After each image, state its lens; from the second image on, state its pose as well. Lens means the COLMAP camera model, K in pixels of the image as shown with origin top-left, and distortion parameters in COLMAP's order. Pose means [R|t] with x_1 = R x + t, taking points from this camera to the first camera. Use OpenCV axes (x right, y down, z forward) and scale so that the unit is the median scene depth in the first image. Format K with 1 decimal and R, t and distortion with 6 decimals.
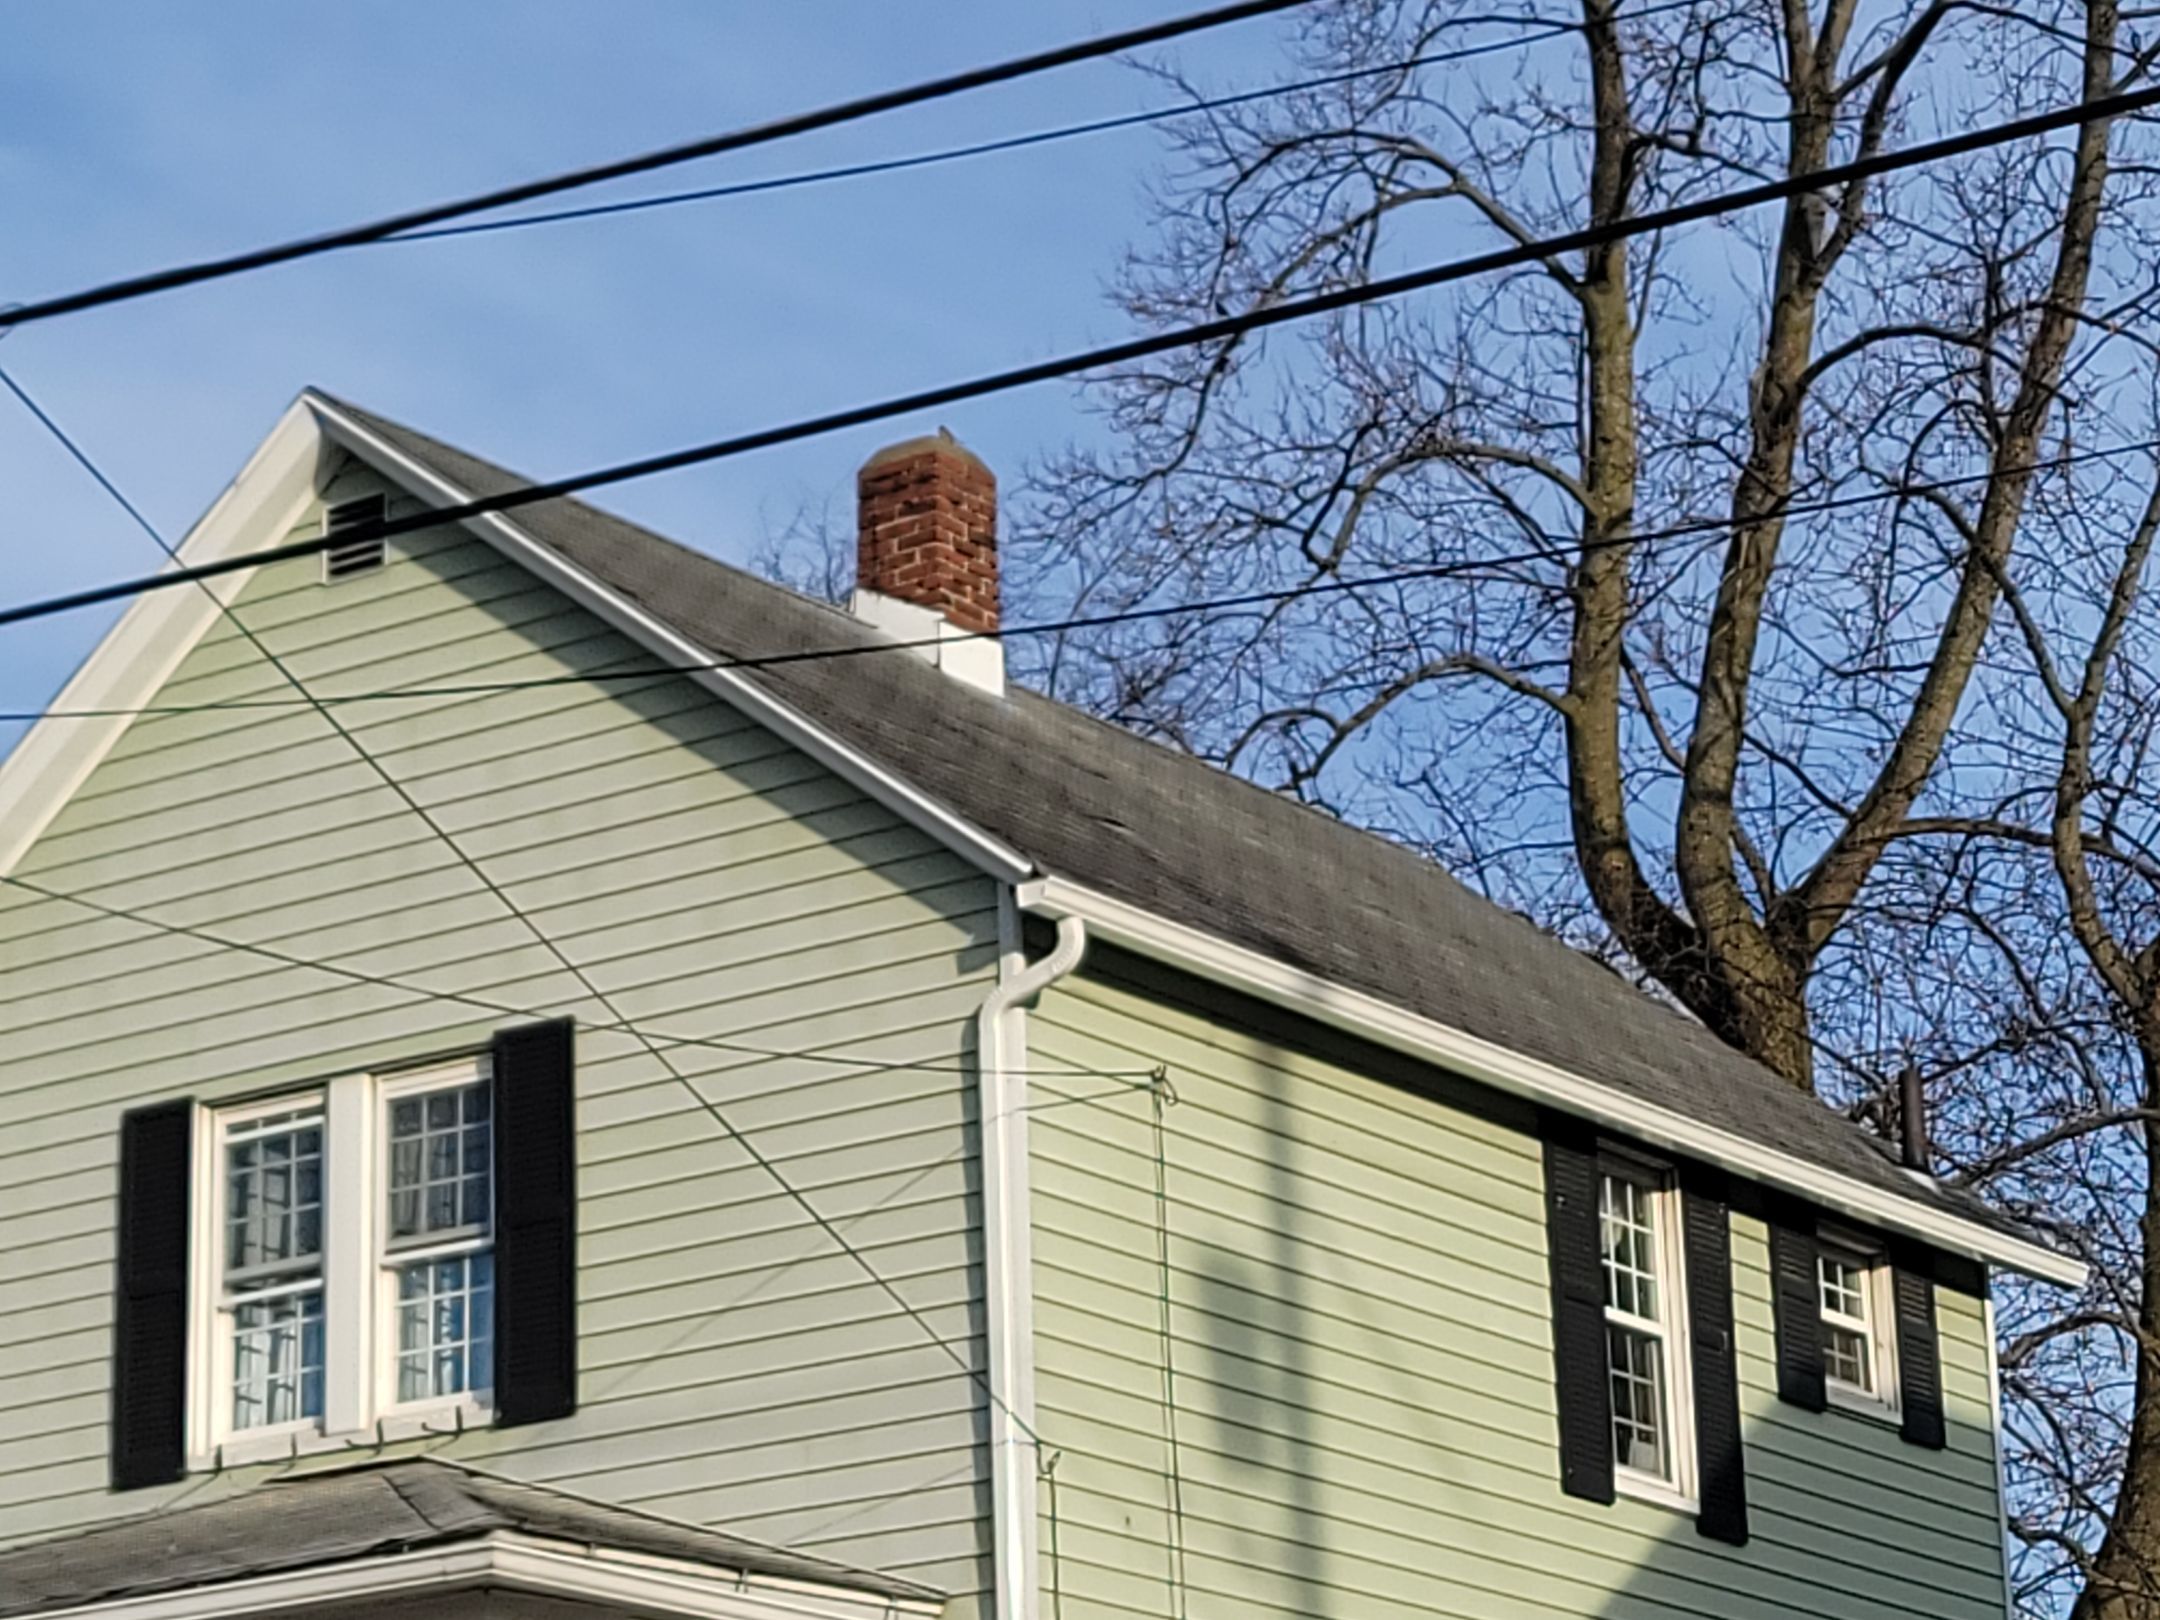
lens RADIAL K [[6115.2, 0, 1067.0], [0, 6115.2, 809.5], [0, 0, 1]] dist [0.039260, 0.000000]
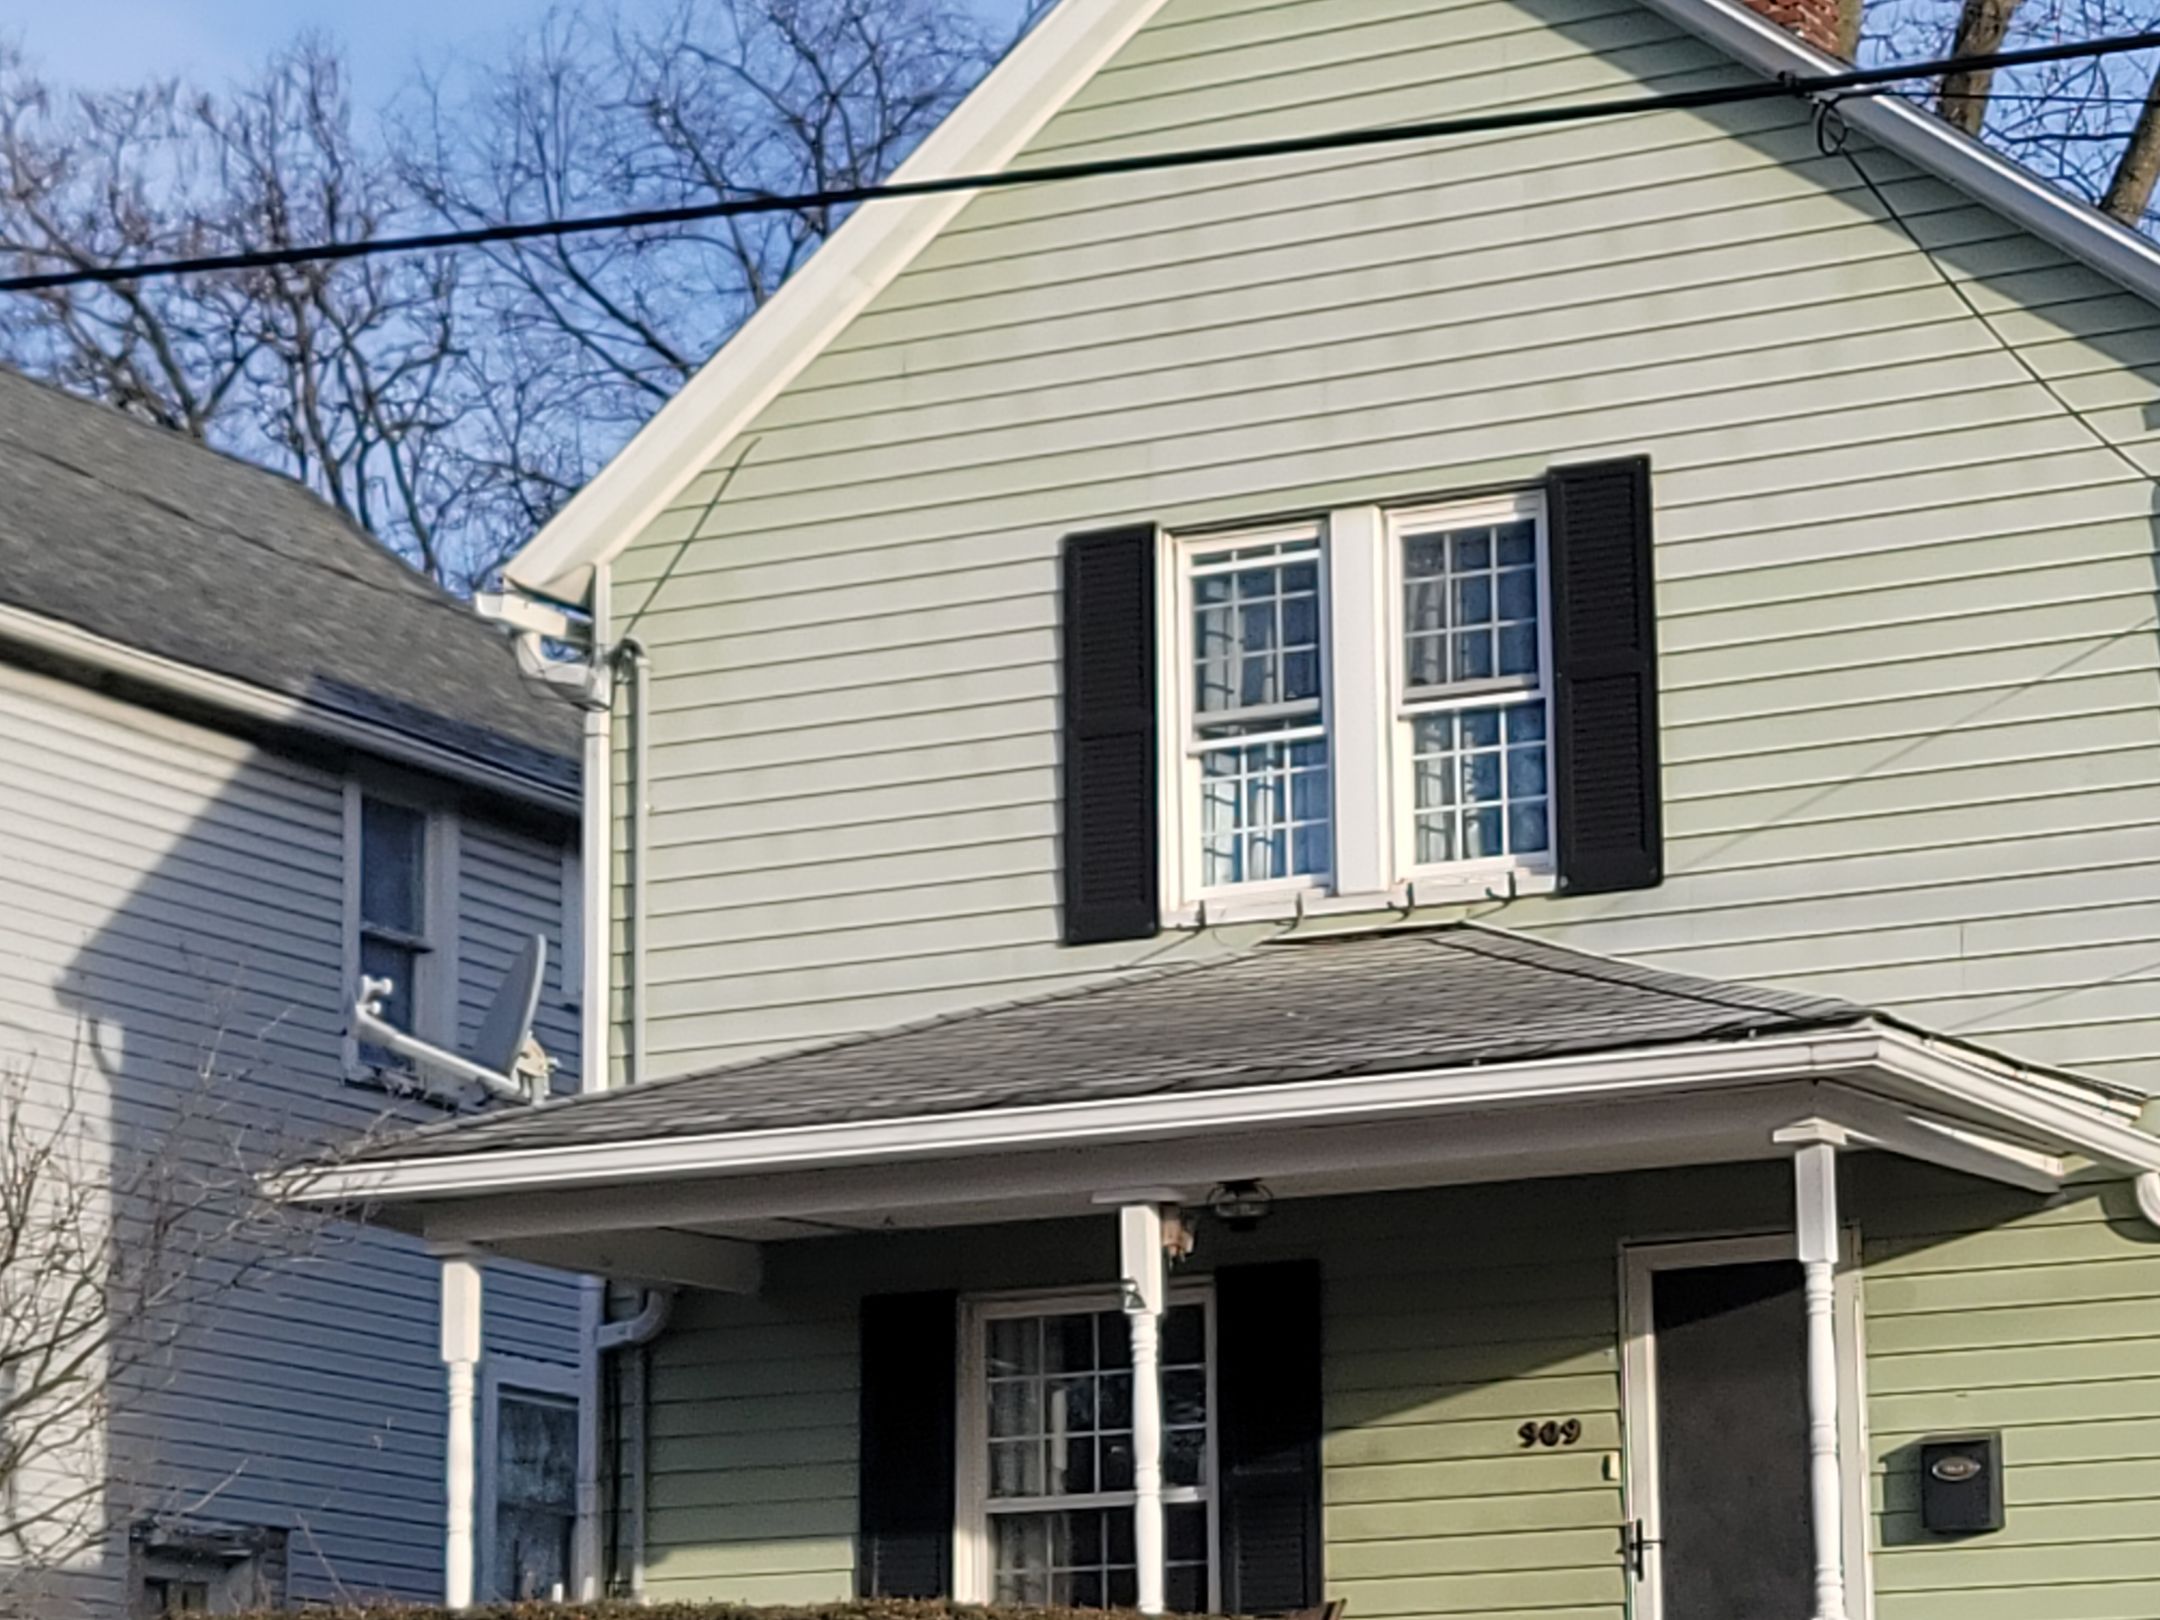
lens RADIAL K [[6115.2, 0, 1069.8], [0, 6115.2, 881.0], [0, 0, 1]] dist [0.039260, 0.000000]
pose [[0.994053, 0.036520, 0.102588, -0.247699], [-0.046891, 0.993824, 0.100574, 0.008499], [-0.098281, -0.104787, 0.989626, 0.084896]]
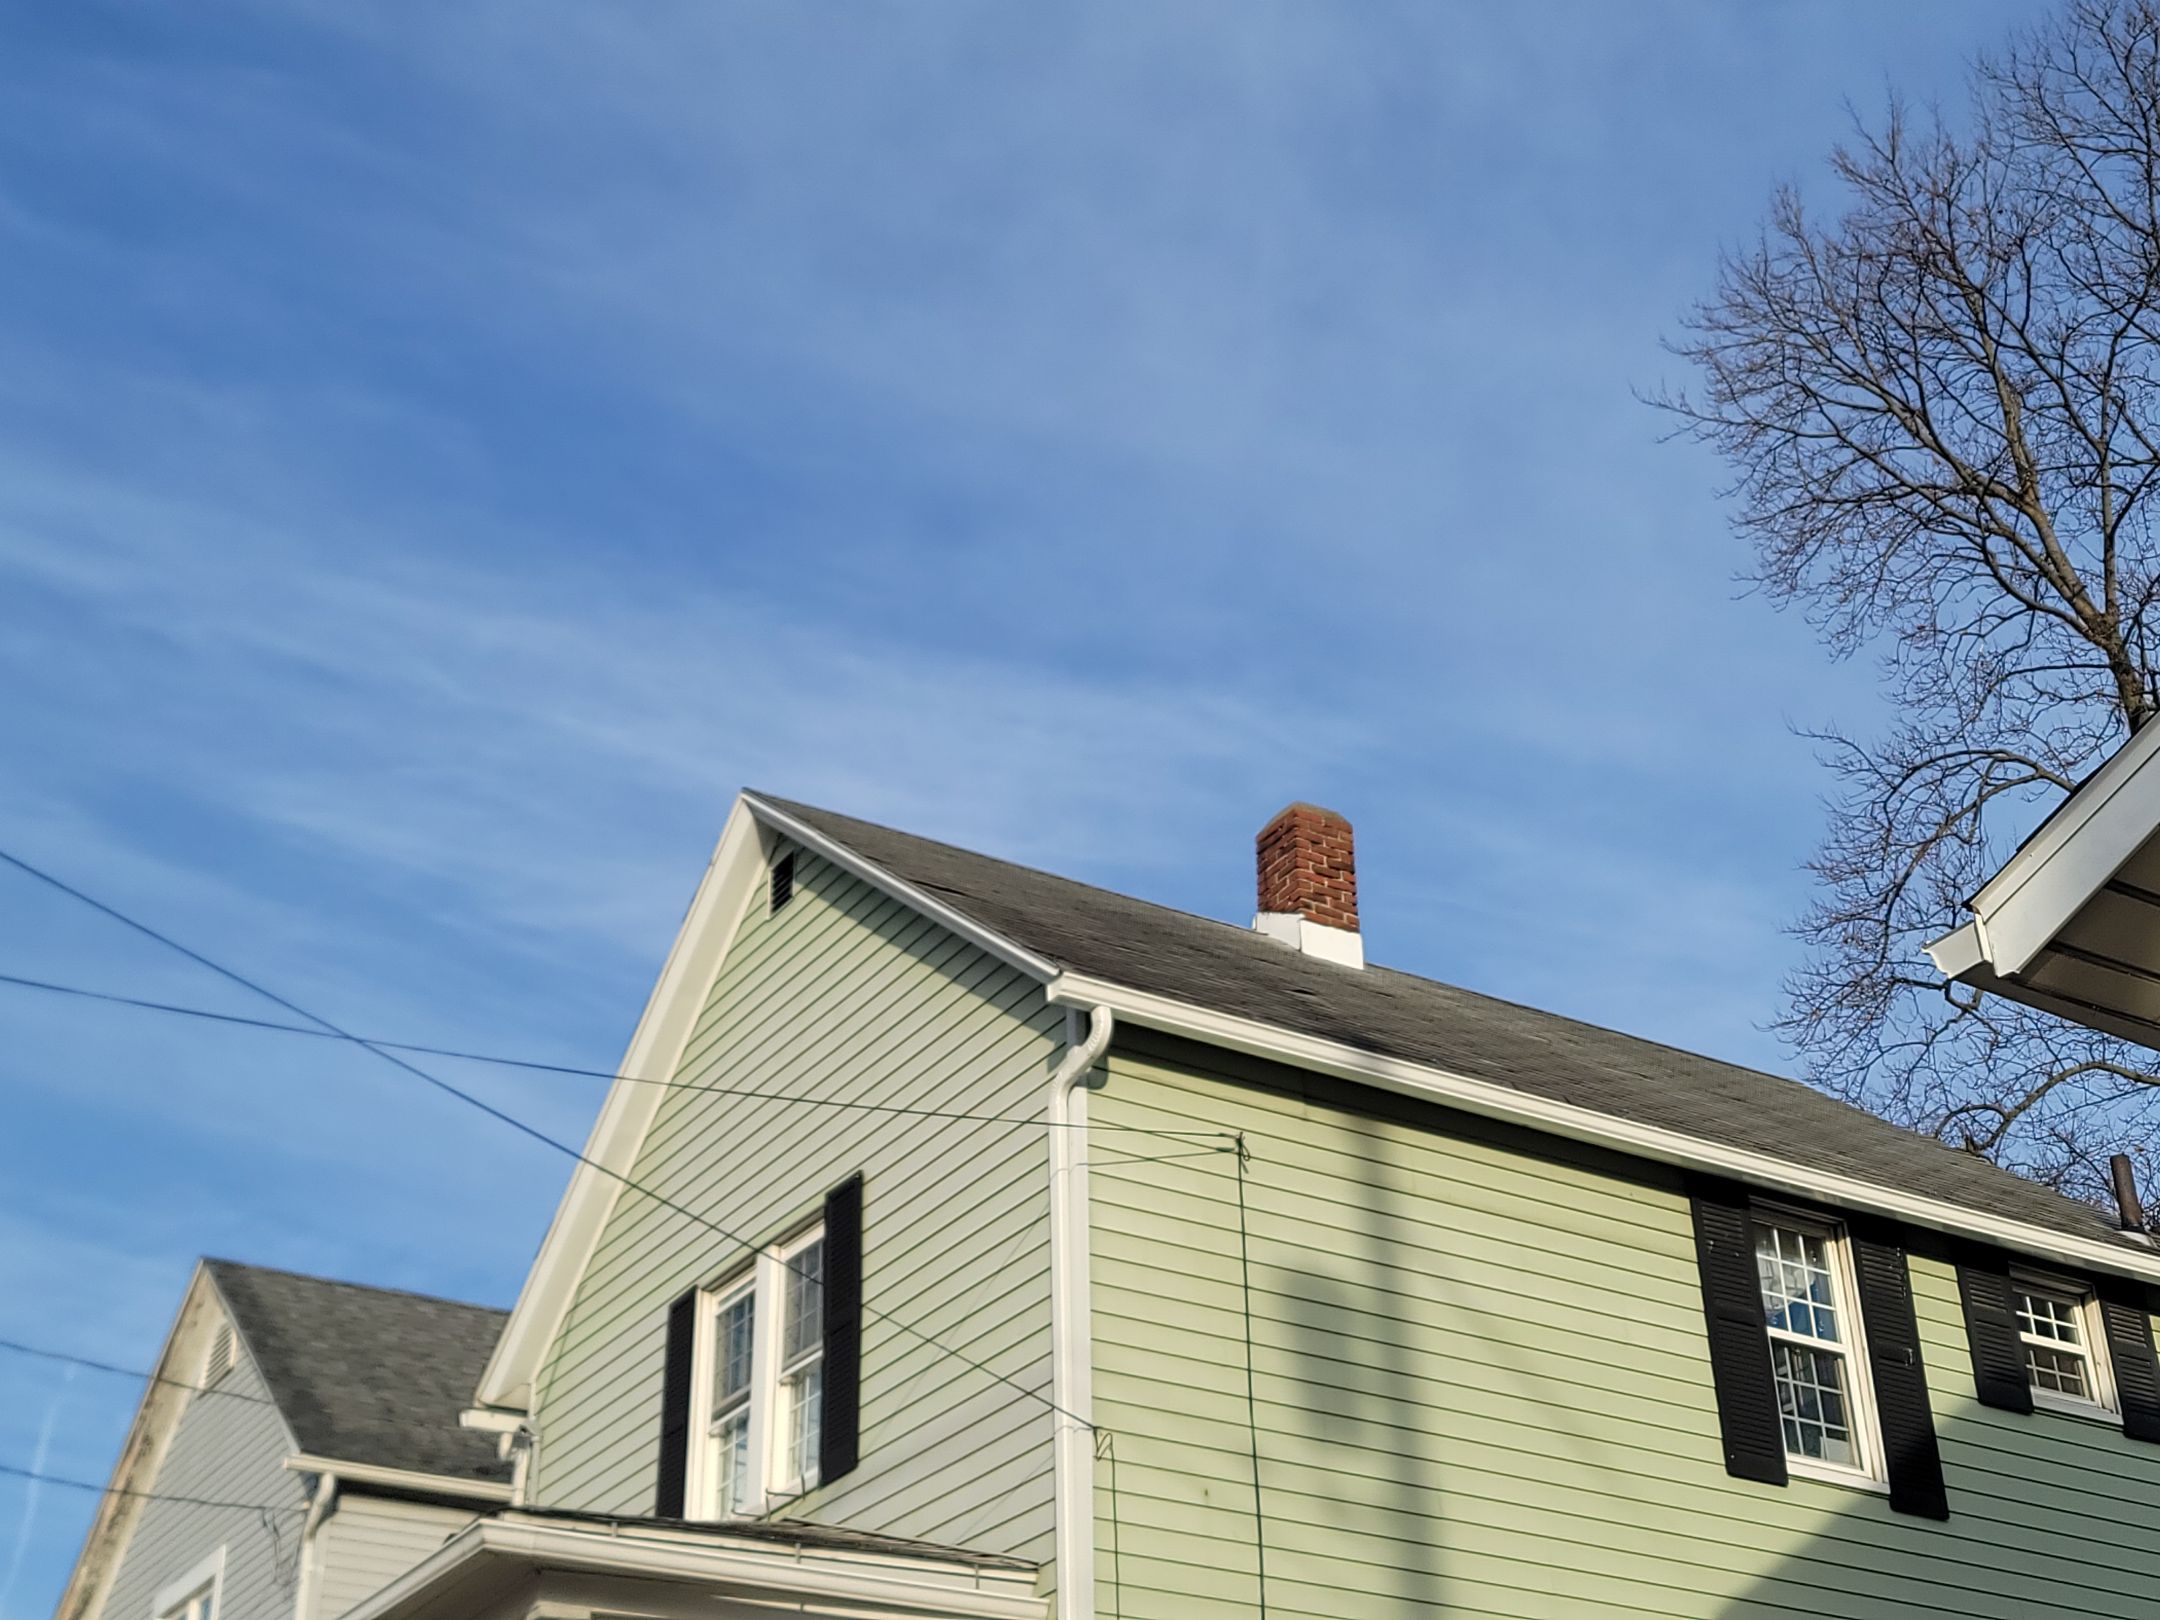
lens RADIAL K [[2972.1, 0, 1091.4], [0, 2972.1, 815.9], [0, 0, 1]] dist [0.065529, 0.000000]
pose [[0.922661, -0.181262, -0.340355, 0.193539], [0.109617, 0.969509, -0.219173, 0.102227], [0.369705, 0.164914, 0.914397, 0.387879]]
